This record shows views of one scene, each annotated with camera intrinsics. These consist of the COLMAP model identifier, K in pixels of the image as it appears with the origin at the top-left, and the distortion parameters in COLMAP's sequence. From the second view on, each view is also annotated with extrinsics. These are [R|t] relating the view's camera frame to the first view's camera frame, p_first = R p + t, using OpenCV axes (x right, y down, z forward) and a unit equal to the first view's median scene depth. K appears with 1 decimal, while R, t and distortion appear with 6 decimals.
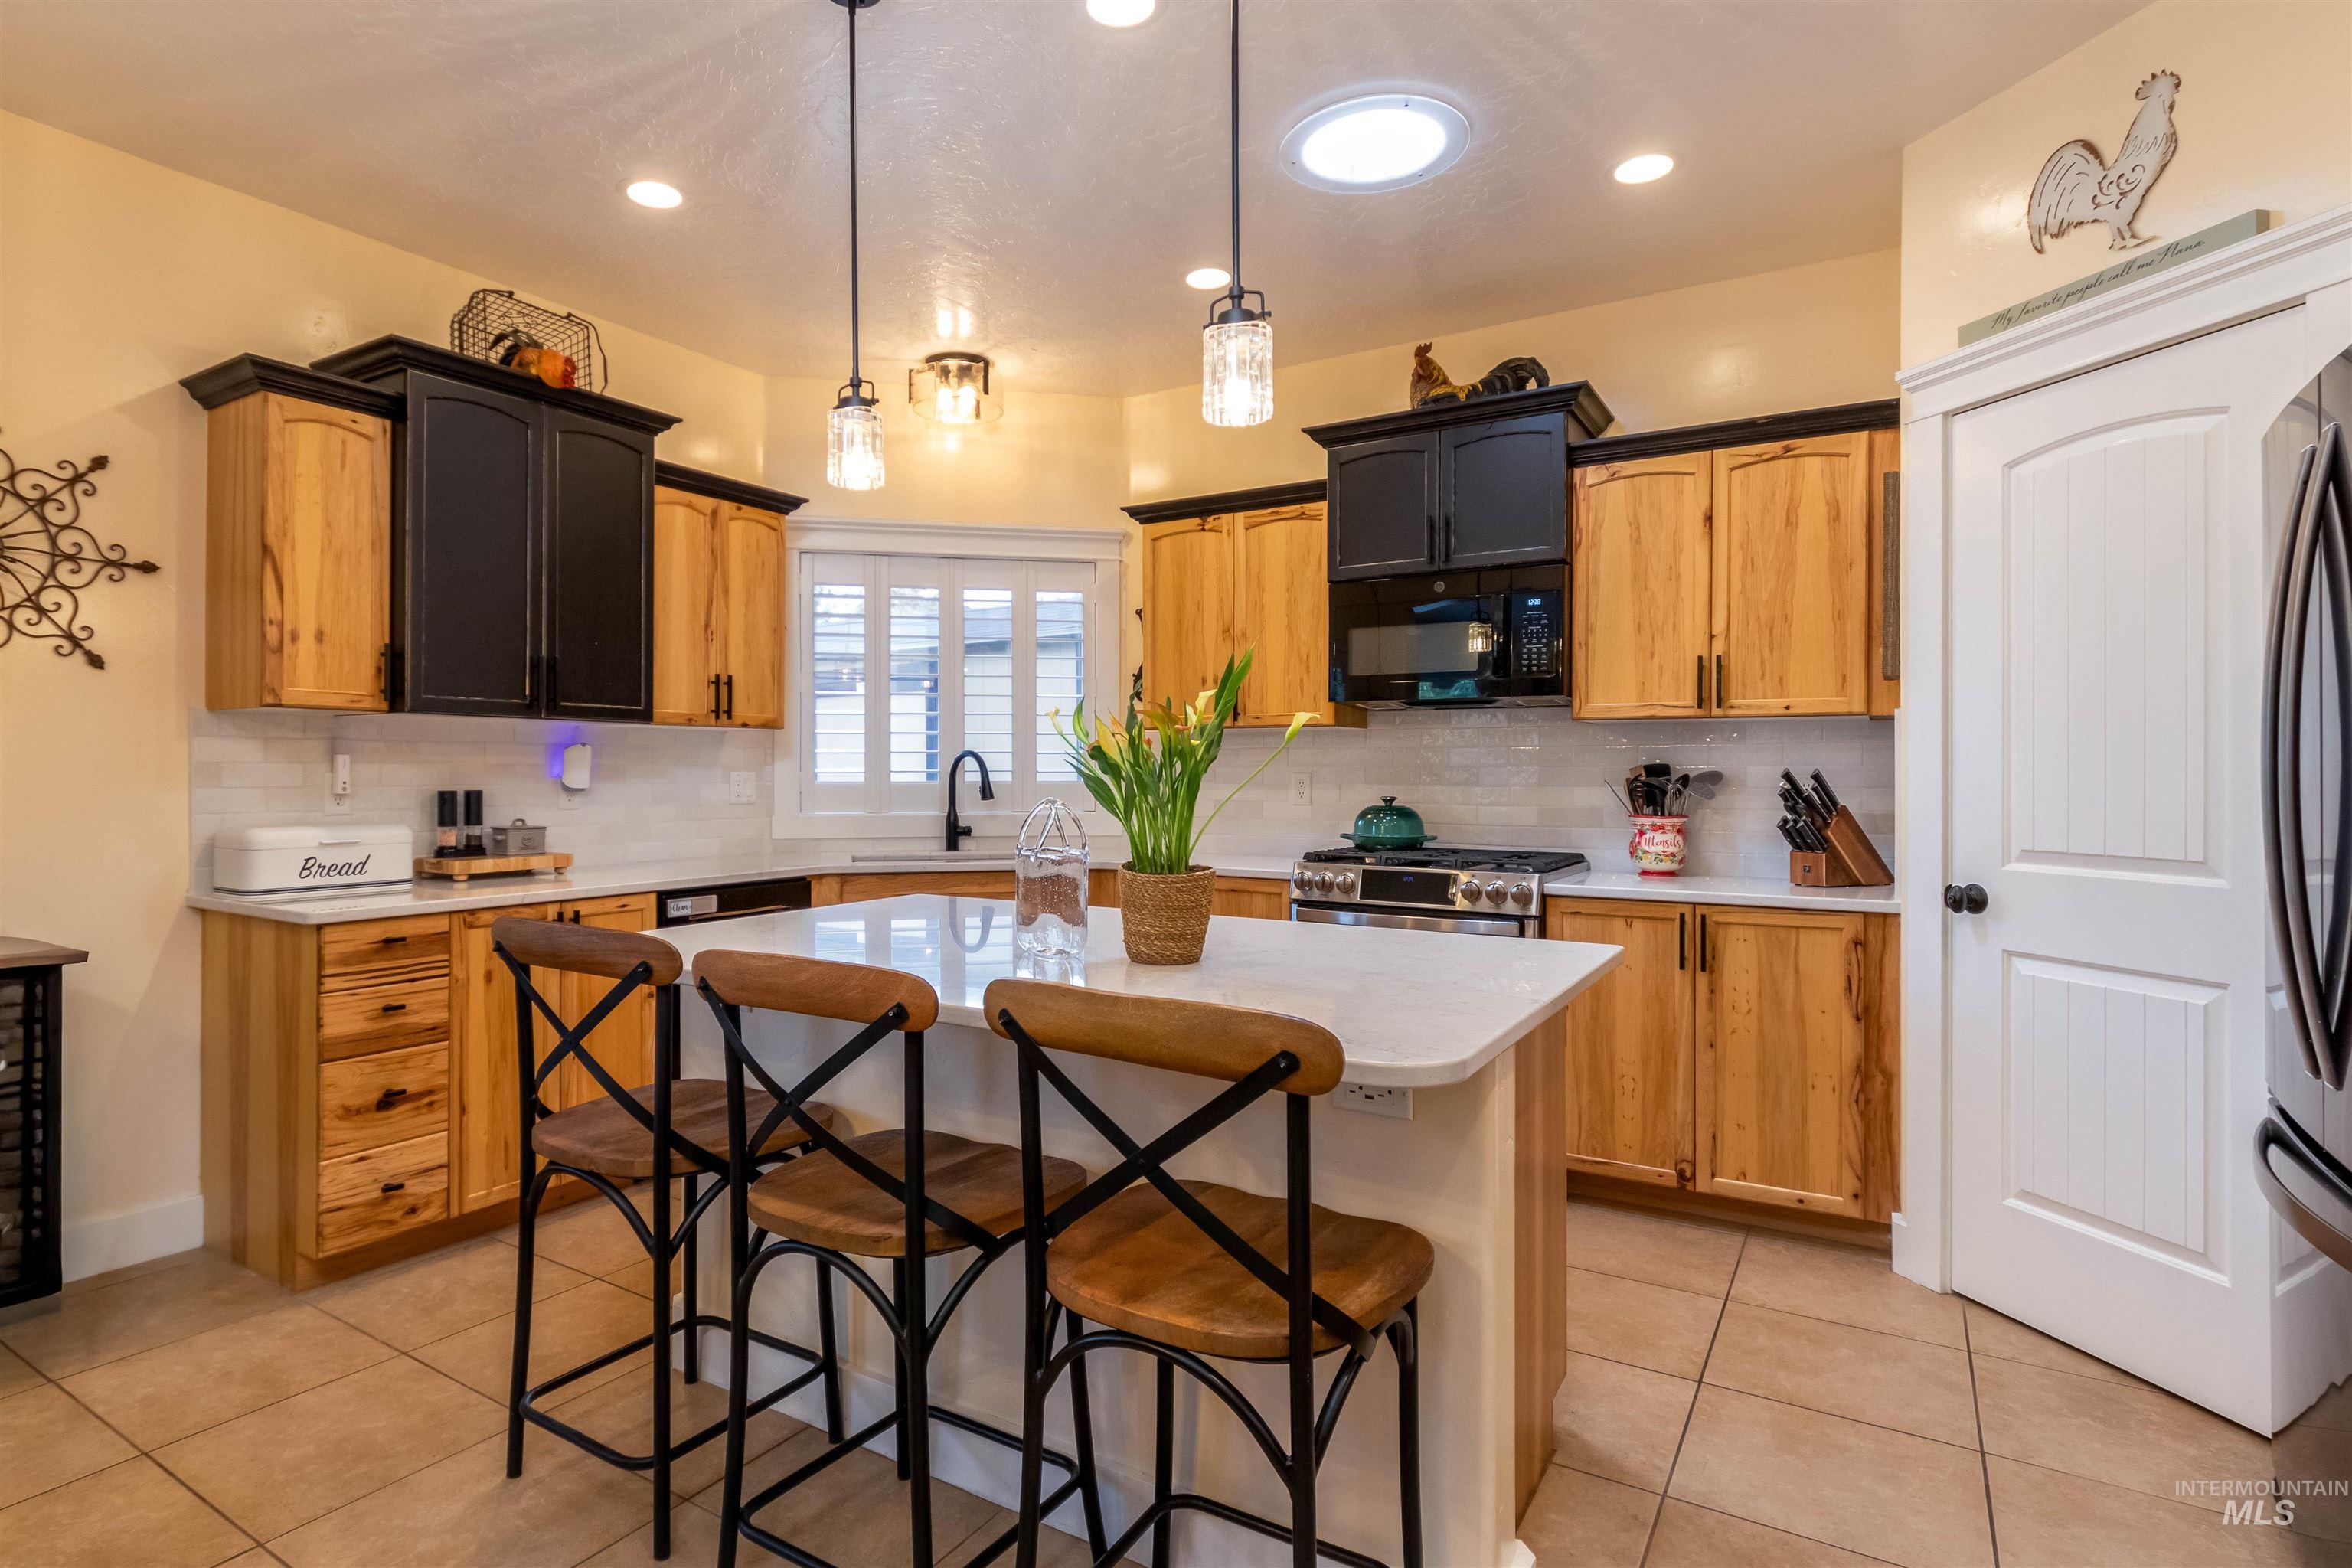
lens RADIAL K [[1149.2, 0, 1183.0], [0, 1149.2, 768.2], [0, 0, 1]] dist [-0.001763, -0.000698]
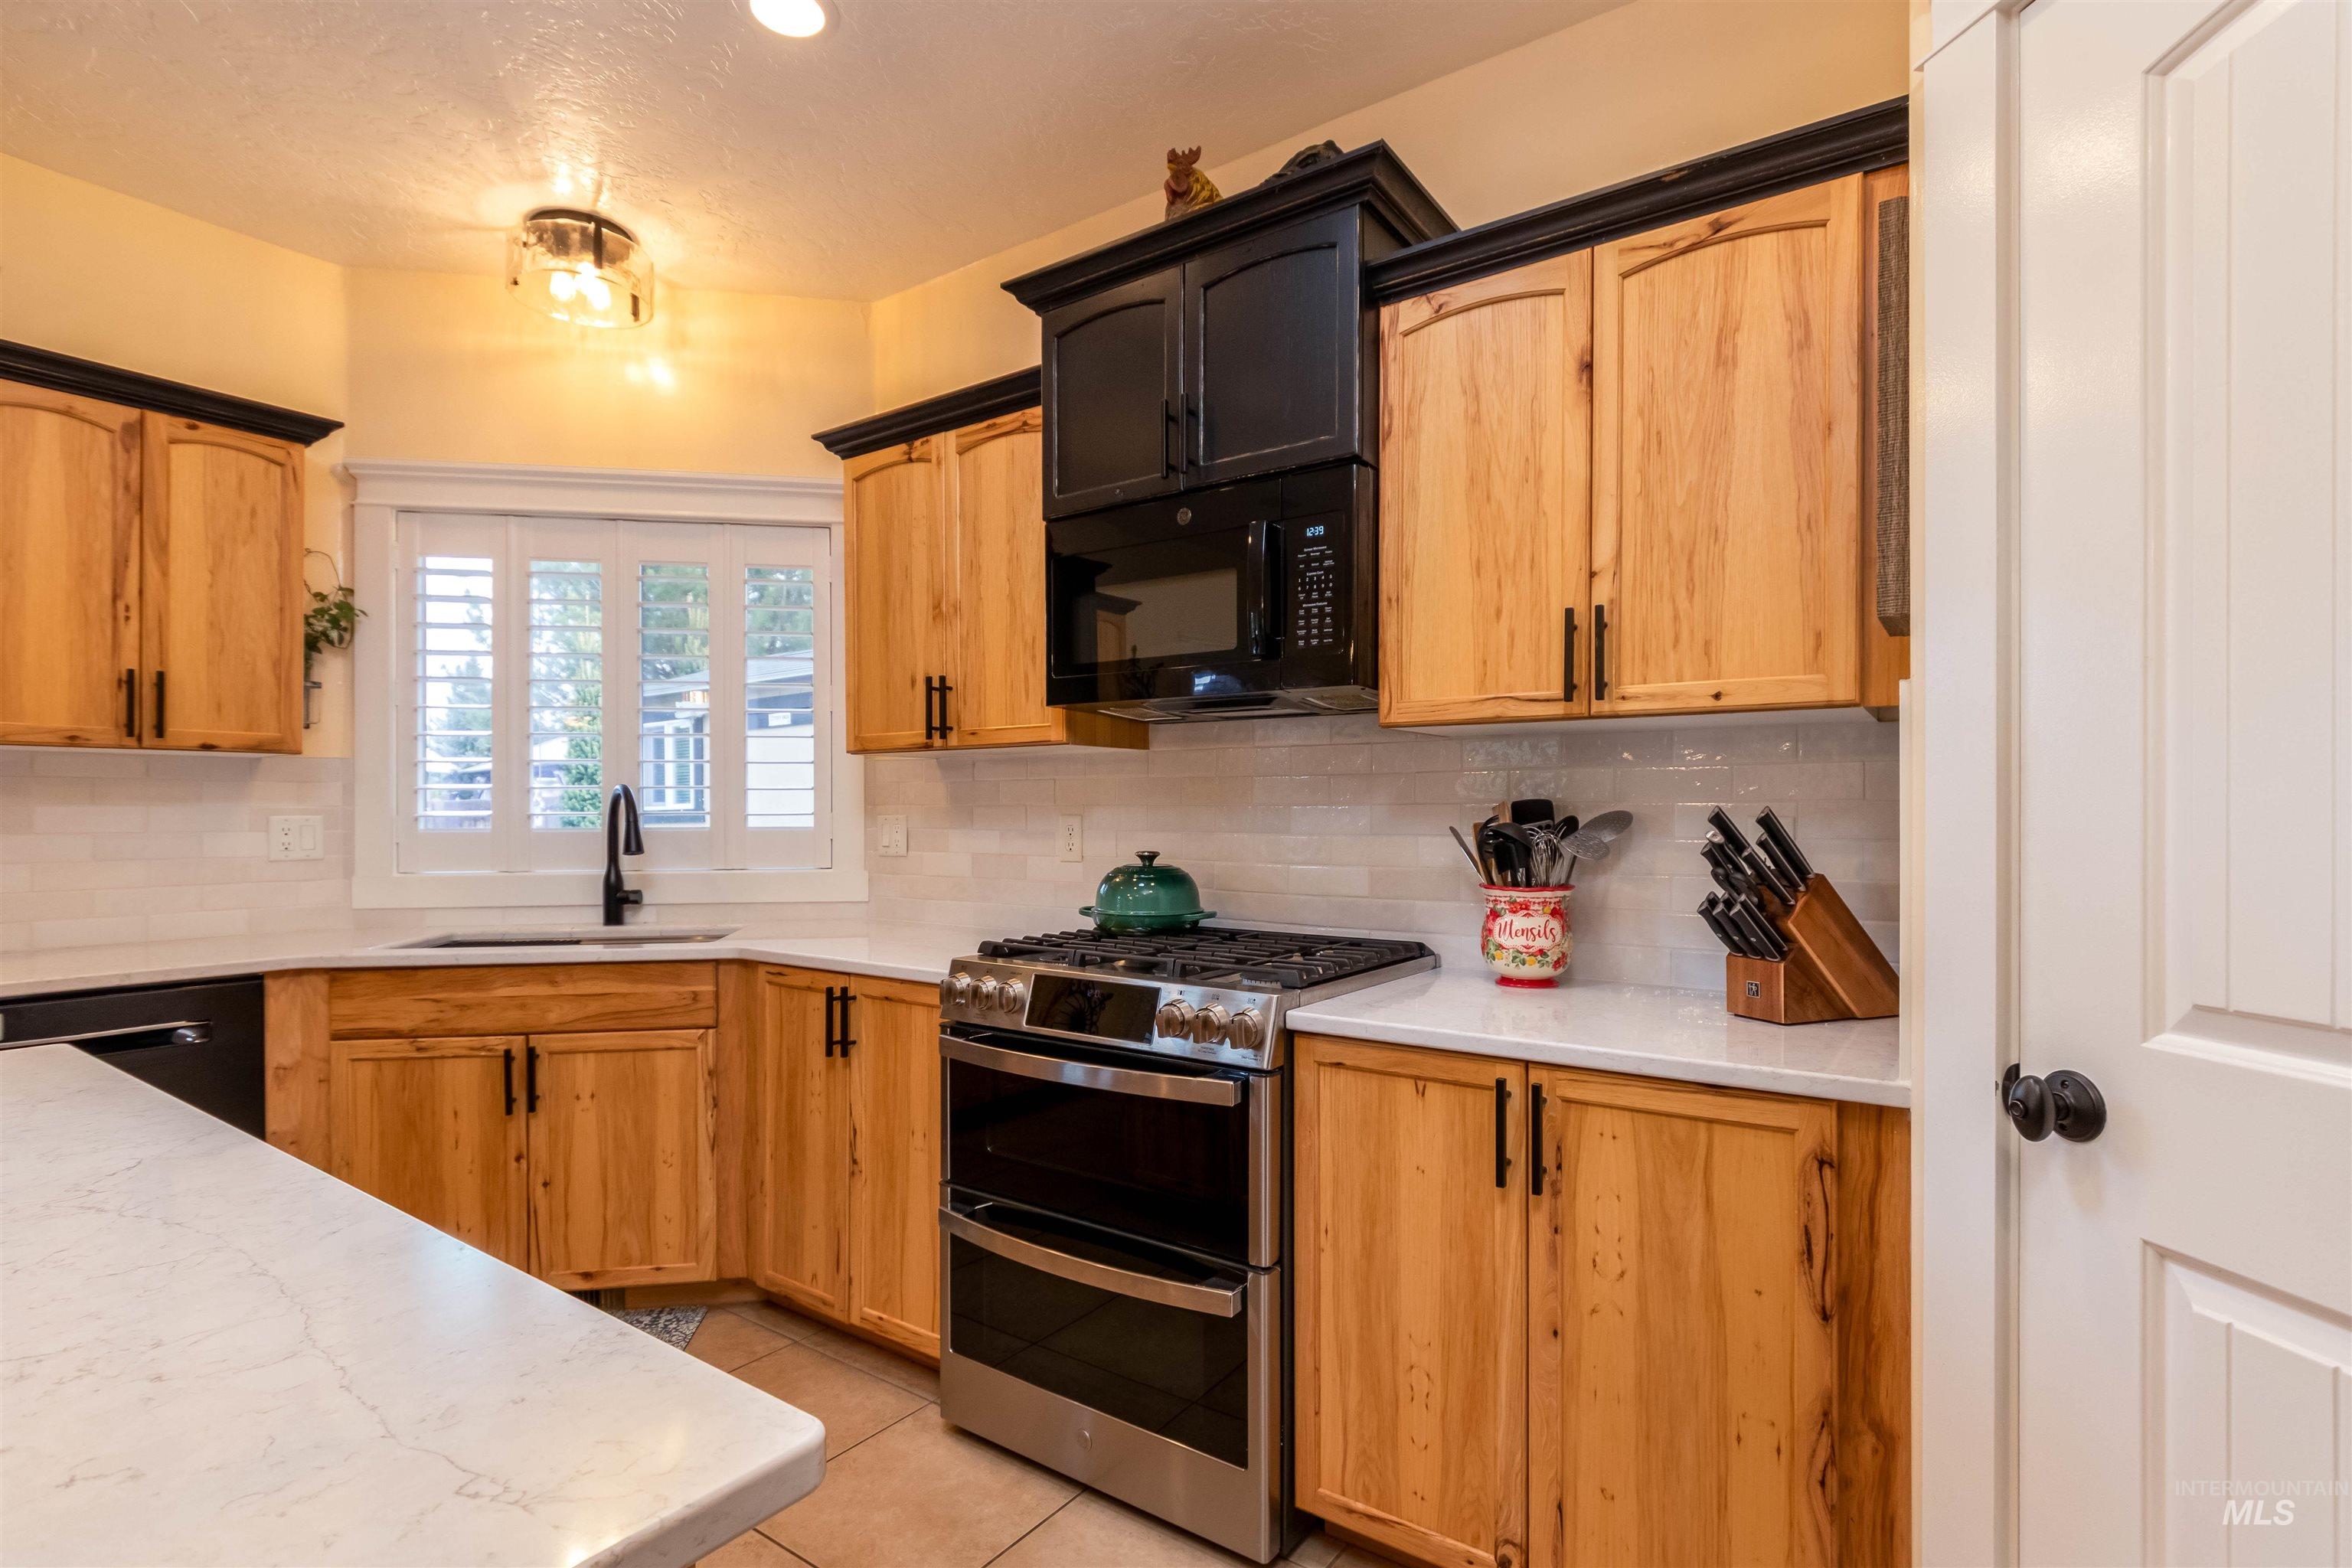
lens RADIAL K [[1076.3, 0, 1264.5], [0, 1076.3, 813.3], [0, 0, 1]] dist [0.000366, -0.000596]
pose [[0.999591, -0.002896, -0.028444, 0.306798], [0.002999, 0.999989, 0.003572, 0.001152], [0.028434, -0.003656, 0.999589, 0.452816]]
